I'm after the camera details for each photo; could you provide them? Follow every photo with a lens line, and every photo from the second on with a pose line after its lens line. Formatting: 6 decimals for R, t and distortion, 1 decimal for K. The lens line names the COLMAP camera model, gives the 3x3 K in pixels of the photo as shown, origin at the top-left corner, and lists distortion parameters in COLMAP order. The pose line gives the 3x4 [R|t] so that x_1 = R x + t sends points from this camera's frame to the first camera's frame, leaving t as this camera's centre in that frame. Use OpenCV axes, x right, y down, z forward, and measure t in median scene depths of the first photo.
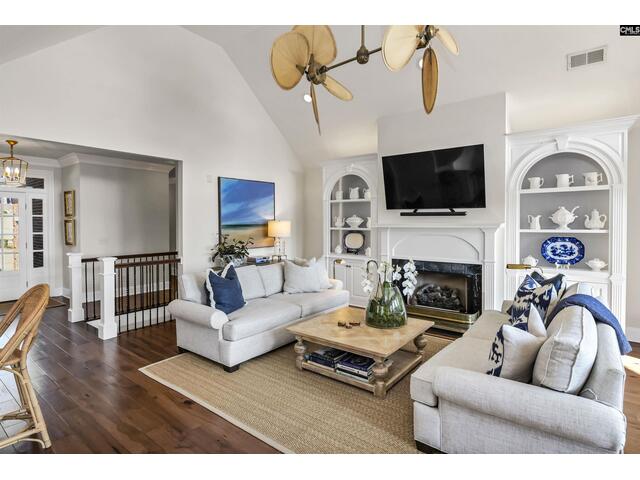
lens RADIAL K [[332.1, 0, 319.4], [0, 332.1, 232.1], [0, 0, 1]] dist [0.001778, -0.000044]
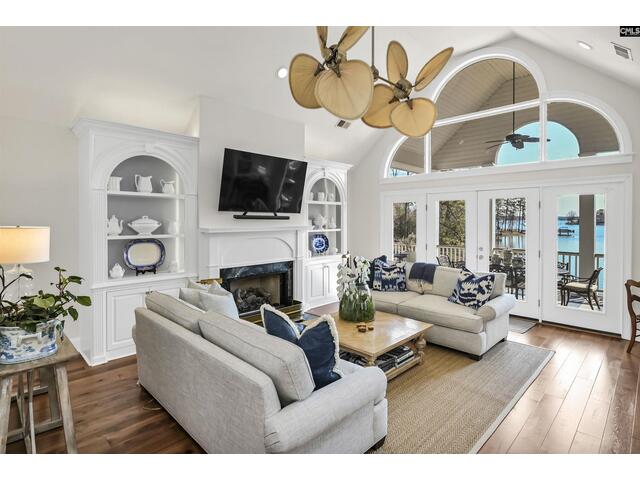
lens RADIAL K [[343.7, 0, 320.9], [0, 343.7, 228.7], [0, 0, 1]] dist [-0.002794, -0.000672]
pose [[0.119533, -0.021851, 0.992590, -0.719705], [0.031366, 0.999342, 0.018222, -0.036070], [-0.992335, 0.028955, 0.120140, 0.740484]]
